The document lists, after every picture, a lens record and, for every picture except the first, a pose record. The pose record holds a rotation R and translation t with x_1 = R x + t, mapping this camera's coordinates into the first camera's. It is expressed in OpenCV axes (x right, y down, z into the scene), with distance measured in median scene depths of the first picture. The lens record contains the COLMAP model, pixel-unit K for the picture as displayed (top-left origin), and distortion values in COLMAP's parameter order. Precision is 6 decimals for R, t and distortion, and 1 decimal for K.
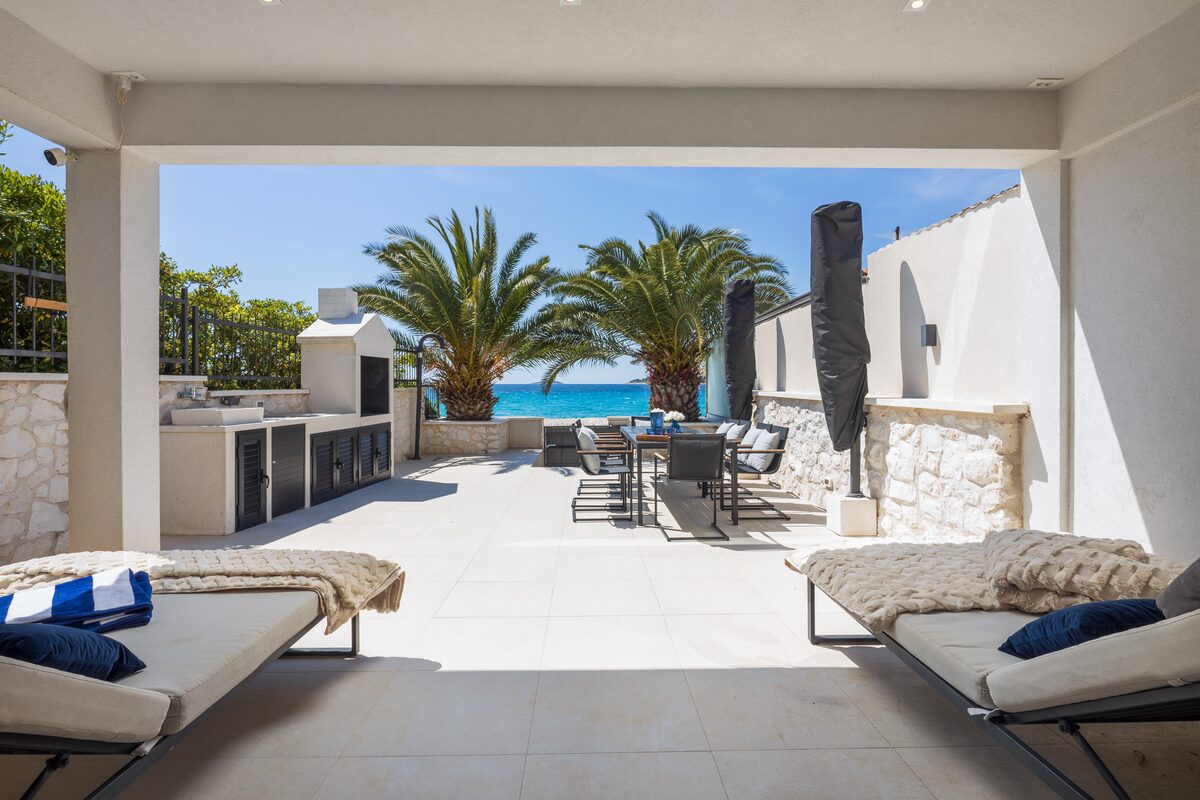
lens RADIAL K [[598.5, 0, 601.6], [0, 598.5, 389.7], [0, 0, 1]] dist [-0.002735, -0.001955]
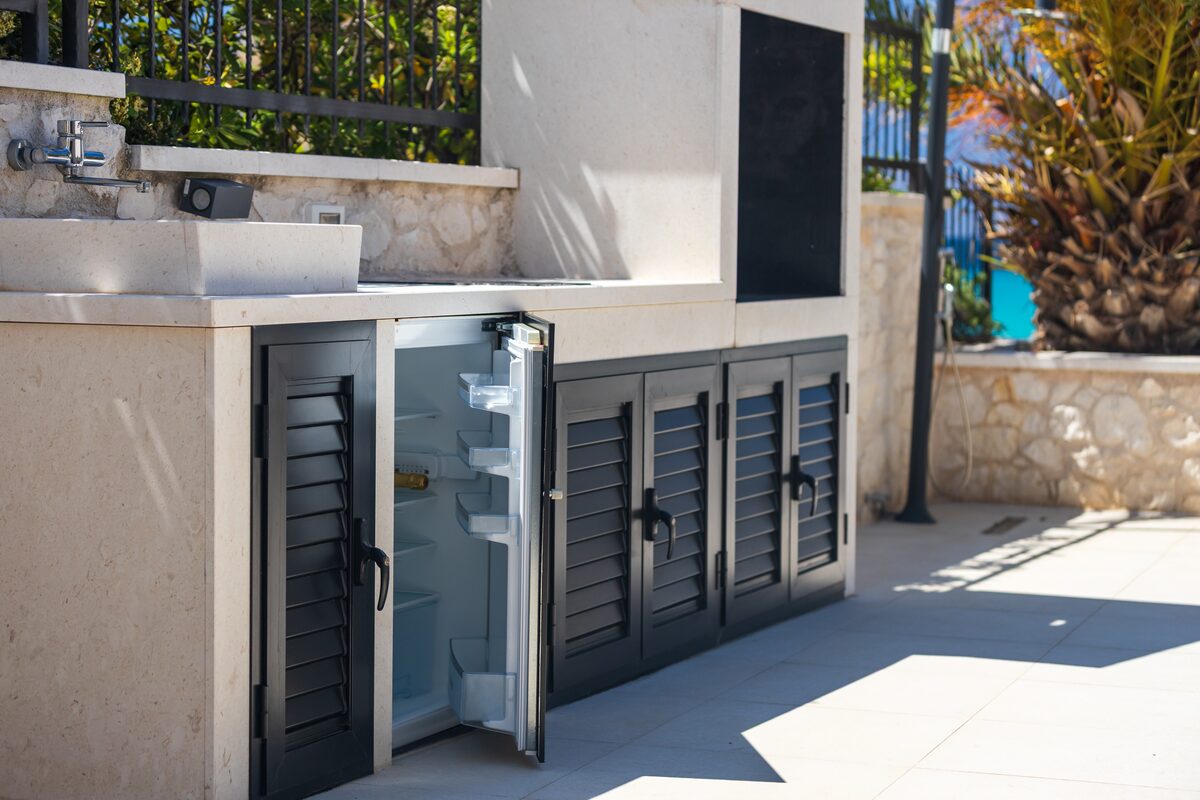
lens RADIAL K [[2454.8, 0, 600.0], [0, 2454.8, 400.0], [0, 0, 1]] dist [0.024521, 0.073177]
pose [[0.931222, 0.031509, -0.363088, -0.192742], [-0.011127, 0.998249, 0.058089, 0.044124], [0.364283, -0.050054, 0.929942, 0.256964]]
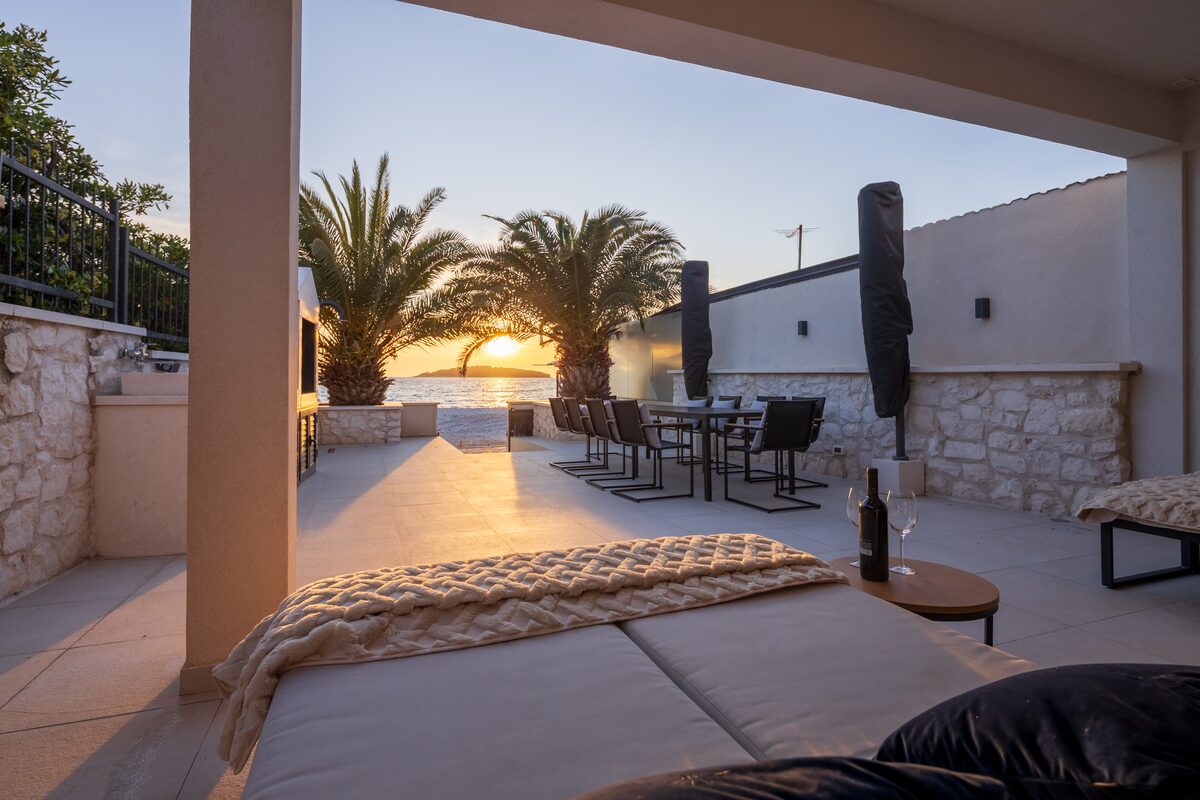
lens RADIAL K [[588.1, 0, 600.1], [0, 588.1, 377.5], [0, 0, 1]] dist [0.000621, -0.000477]
pose [[0.941549, 0.005673, 0.336829, -0.425180], [-0.002718, 0.999954, -0.009243, 0.042922], [-0.336866, 0.007788, 0.941520, 0.187911]]
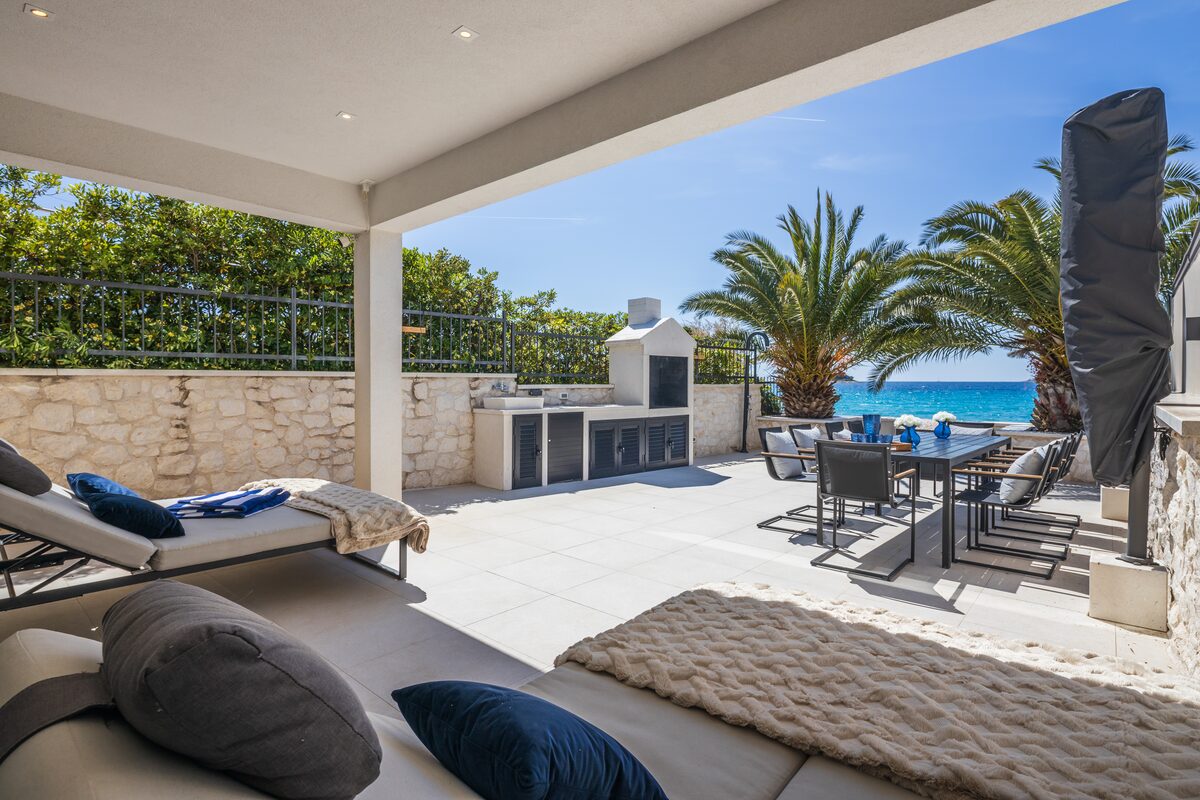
lens RADIAL K [[578.3, 0, 597.9], [0, 578.3, 388.9], [0, 0, 1]] dist [-0.002994, -0.000528]
pose [[0.735942, 0.012742, -0.676925, 0.398108], [-0.009989, 0.999918, 0.007962, -0.000720], [0.676971, 0.000902, 0.736009, 0.168779]]
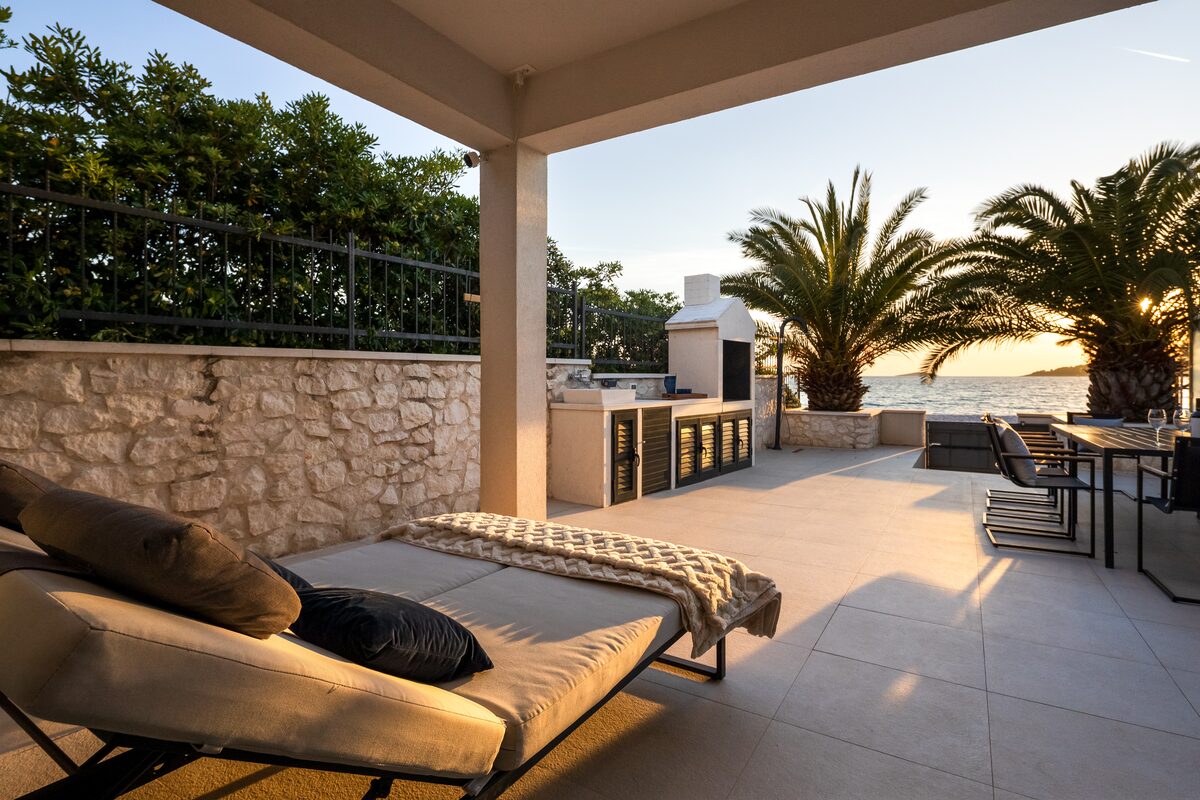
lens RADIAL K [[588.1, 0, 600.1], [0, 588.1, 377.5], [0, 0, 1]] dist [0.000621, -0.000477]
pose [[0.833693, 0.003072, -0.552220, -0.052225], [-0.006542, 0.999969, -0.004313, 0.015542], [0.552190, 0.007208, 0.833687, 0.115207]]
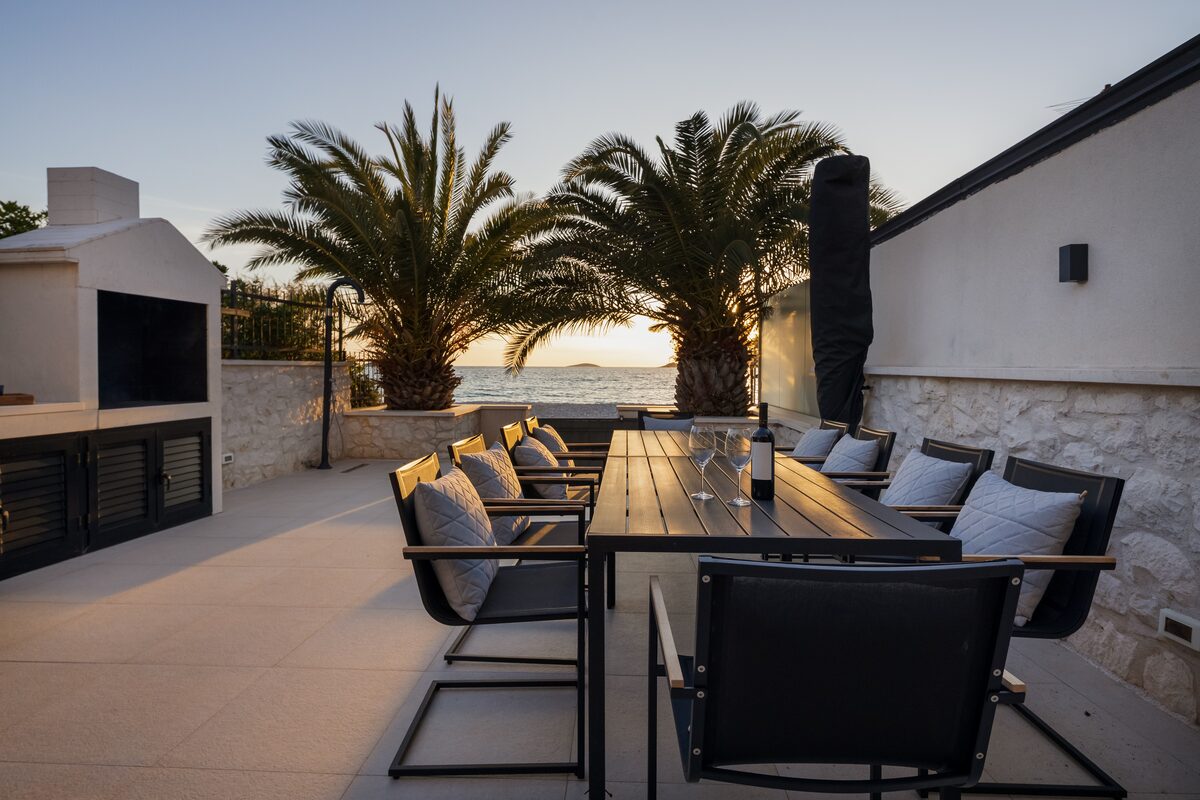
lens RADIAL K [[595.2, 0, 599.9], [0, 595.2, 382.4], [0, 0, 1]] dist [-0.000699, -0.001117]
pose [[0.998048, 0.008342, -0.061887, 0.084471], [-0.007329, 0.999836, 0.016582, 0.015378], [0.062016, -0.016096, 0.997945, 0.751500]]
